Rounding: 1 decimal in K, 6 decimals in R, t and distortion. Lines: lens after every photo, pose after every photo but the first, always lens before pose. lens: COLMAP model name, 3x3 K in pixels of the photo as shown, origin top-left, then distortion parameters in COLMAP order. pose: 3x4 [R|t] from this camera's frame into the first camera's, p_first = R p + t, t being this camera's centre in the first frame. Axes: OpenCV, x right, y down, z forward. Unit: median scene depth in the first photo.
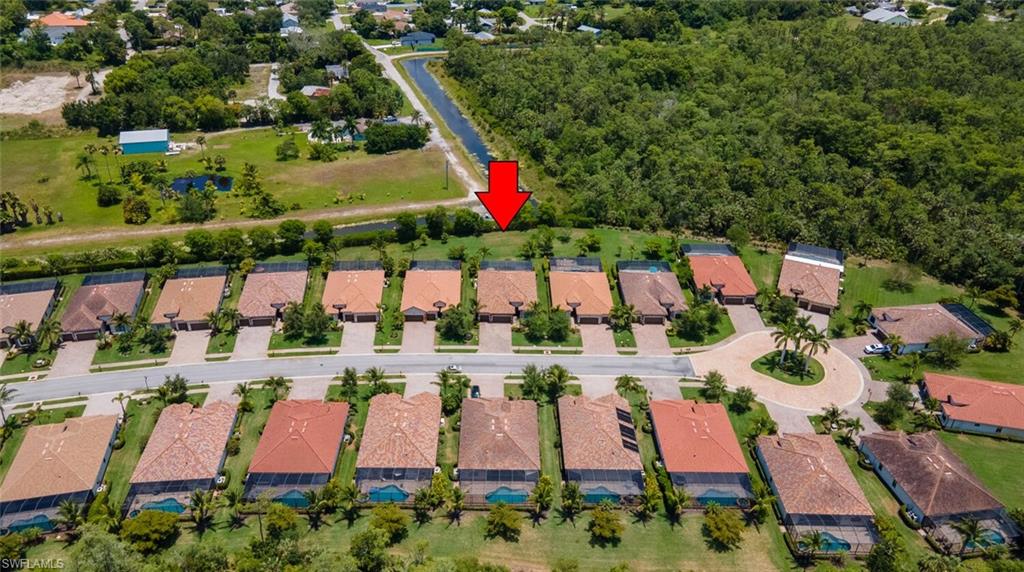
lens RADIAL K [[753.7, 0, 512.0], [0, 753.7, 286.0], [0, 0, 1]] dist [-0.002883, 0.073865]
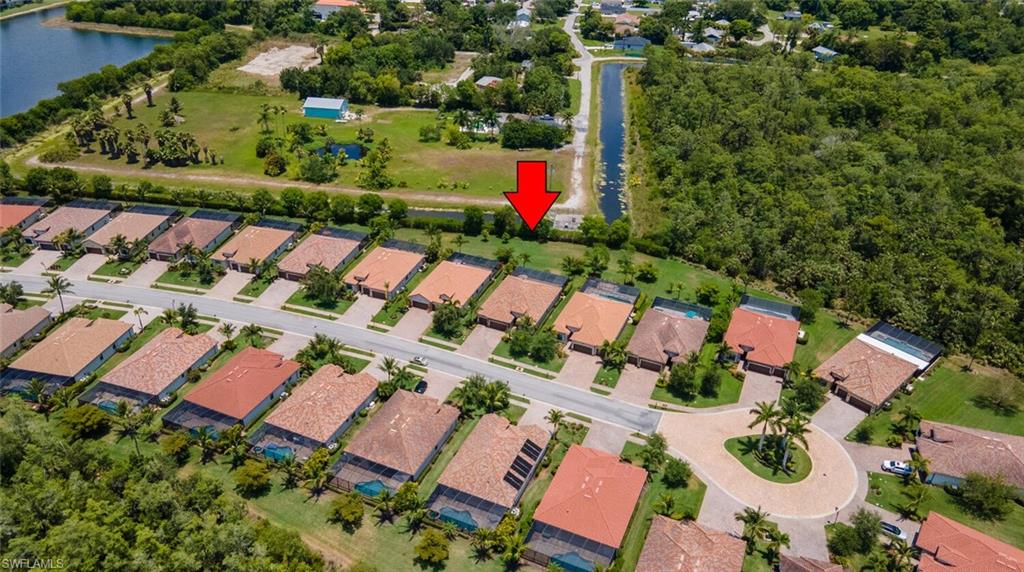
lens RADIAL K [[753.7, 0, 512.0], [0, 753.7, 286.0], [0, 0, 1]] dist [-0.002883, 0.073865]
pose [[0.910064, 0.211901, -0.356204, 0.289629], [-0.213378, 0.976319, 0.035641, -0.038892], [0.355321, 0.043570, 0.933728, 0.071809]]
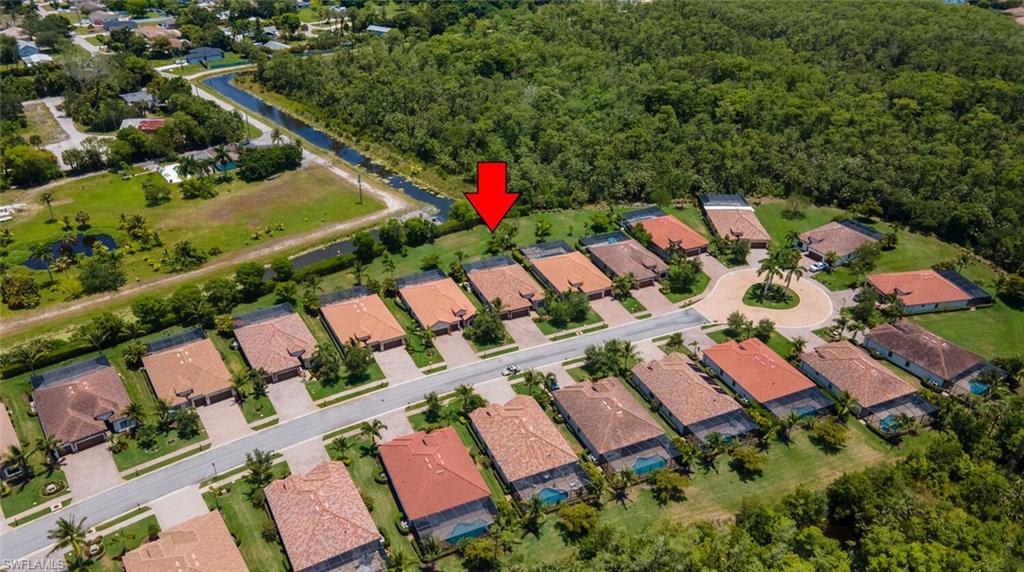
lens RADIAL K [[753.7, 0, 512.0], [0, 753.7, 286.0], [0, 0, 1]] dist [-0.002883, 0.073865]
pose [[0.912984, -0.210382, 0.349570, -0.313261], [0.208735, 0.977033, 0.042849, -0.032073], [-0.350557, 0.033847, 0.935930, 0.044451]]
